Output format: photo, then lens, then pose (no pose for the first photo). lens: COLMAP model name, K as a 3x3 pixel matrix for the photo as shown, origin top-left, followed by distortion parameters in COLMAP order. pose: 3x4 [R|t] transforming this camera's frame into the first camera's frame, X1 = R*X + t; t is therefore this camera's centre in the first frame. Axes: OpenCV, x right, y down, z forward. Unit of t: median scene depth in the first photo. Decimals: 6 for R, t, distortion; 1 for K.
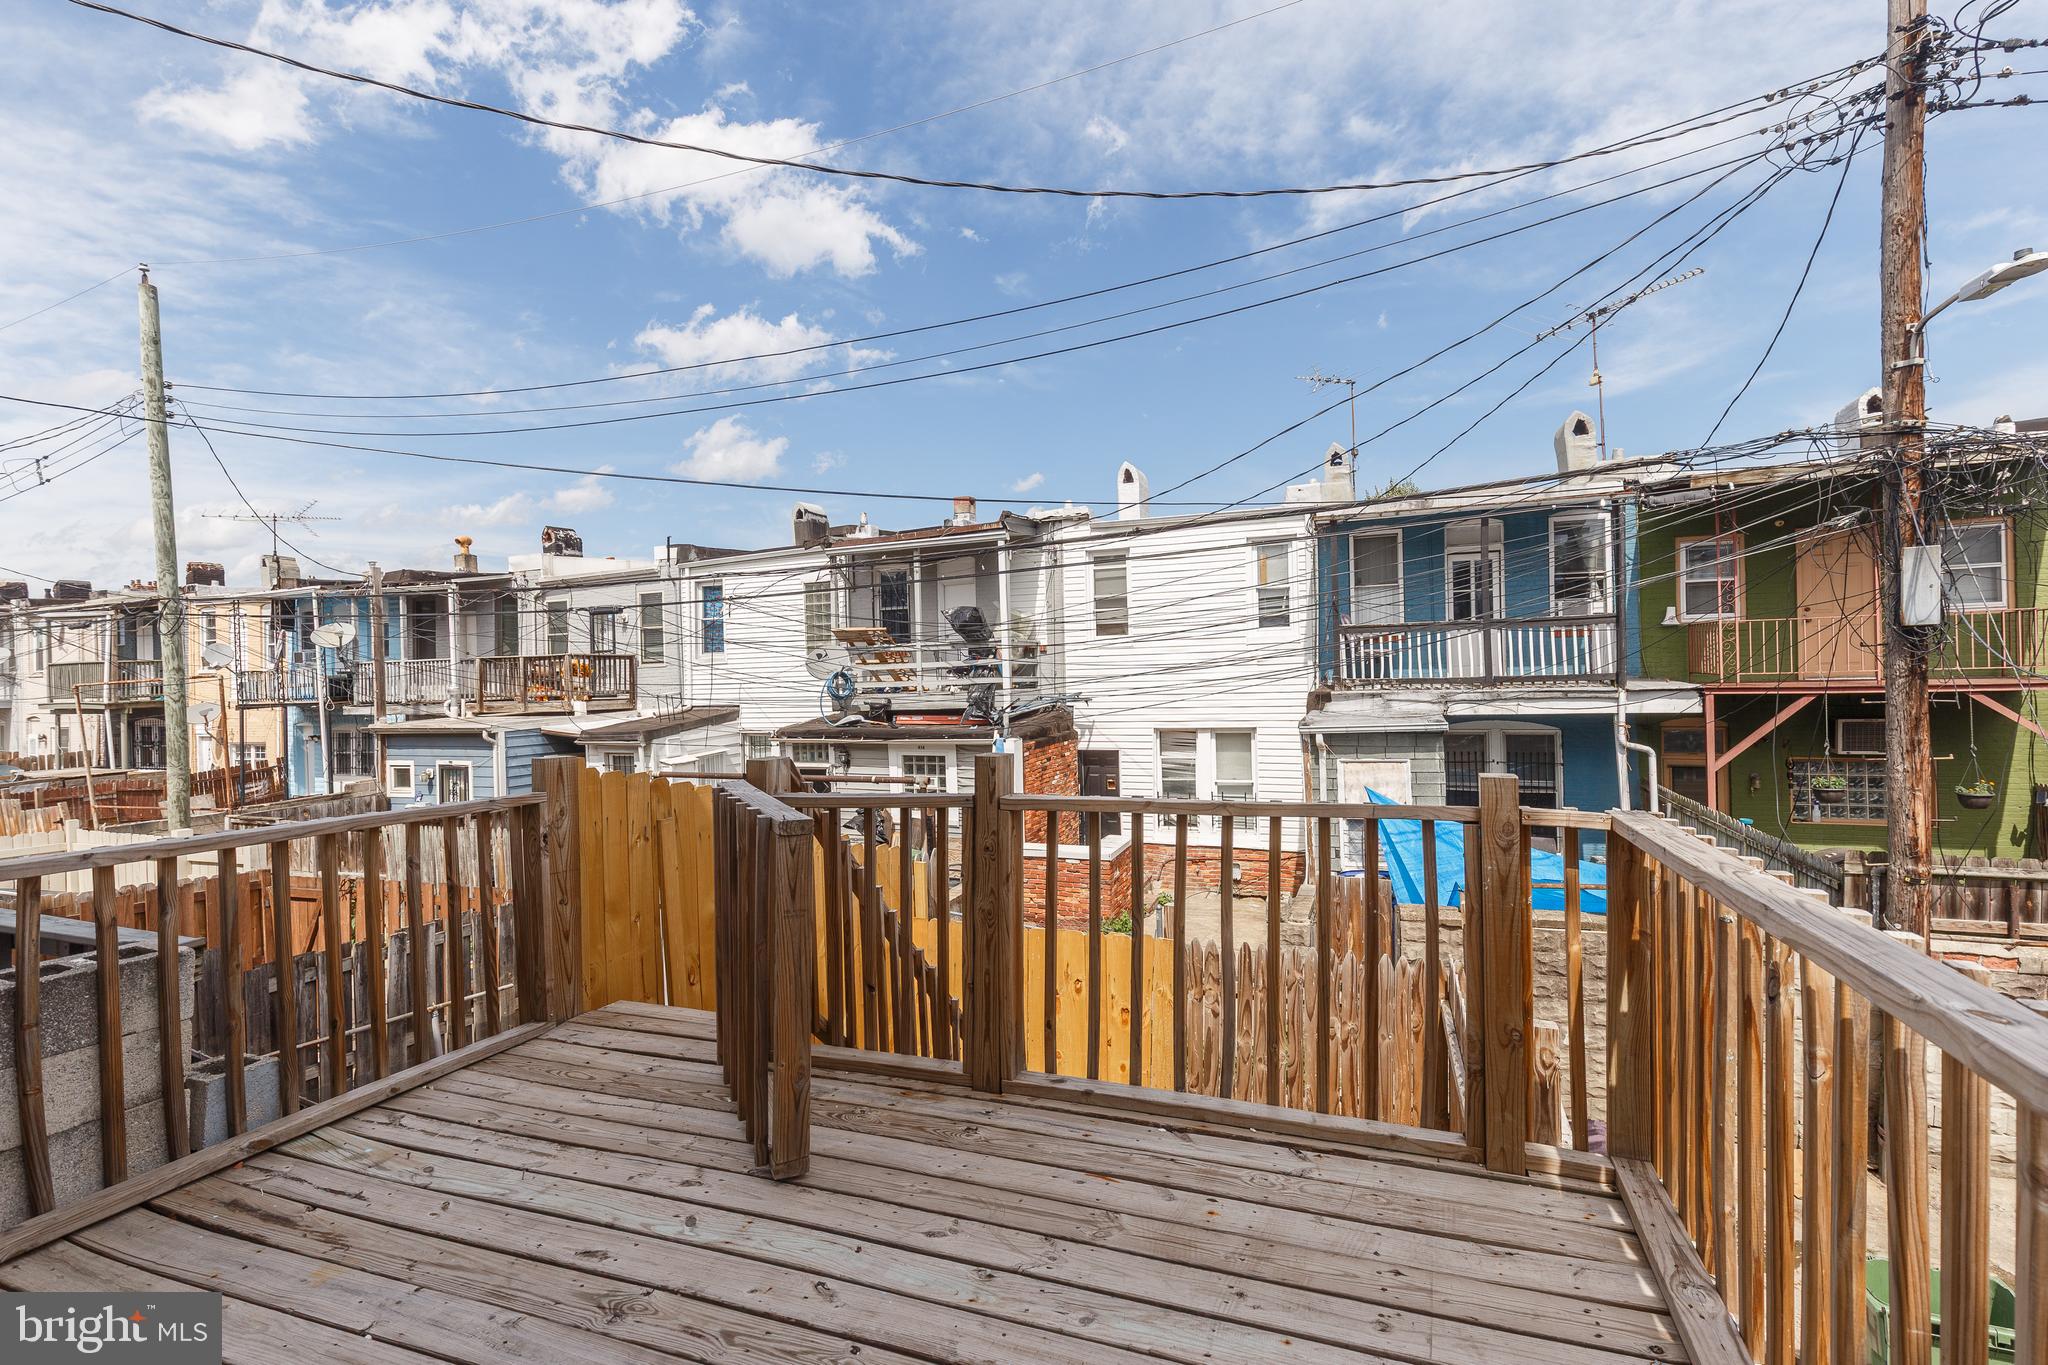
lens RADIAL K [[914.9, 0, 1022.3], [0, 914.9, 686.4], [0, 0, 1]] dist [0.001063, 0.000098]
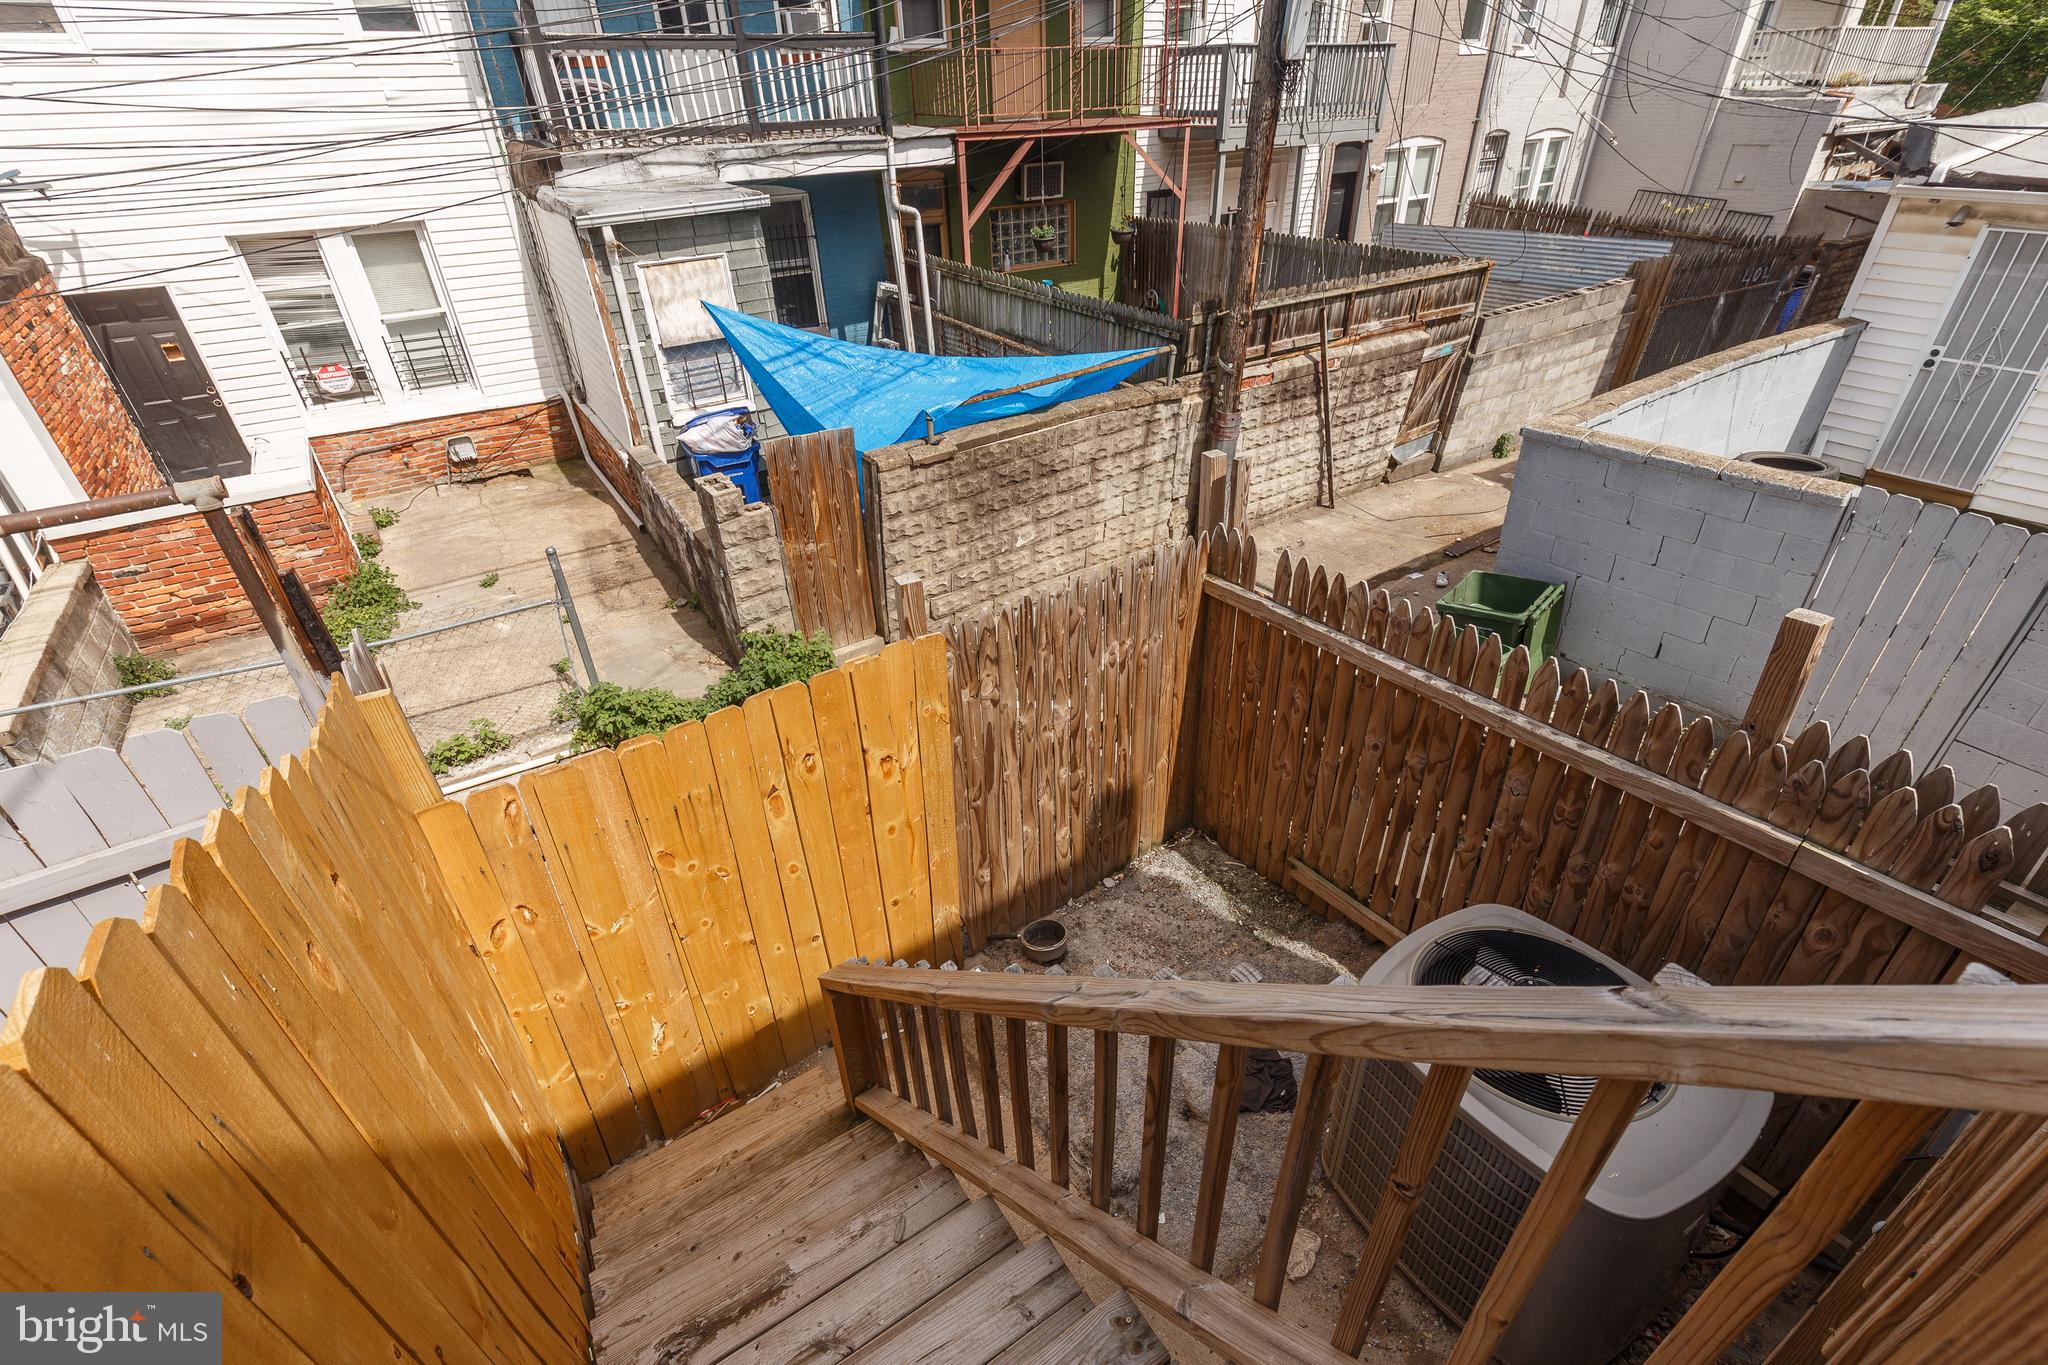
lens RADIAL K [[914.9, 0, 1032.1], [0, 914.9, 683.8], [0, 0, 1]] dist [0.001063, 0.000098]
pose [[0.580664, -0.438666, 0.685859, -0.106480], [0.022498, 0.850753, 0.525083, -0.009068], [-0.813833, -0.289466, 0.503871, 0.279348]]
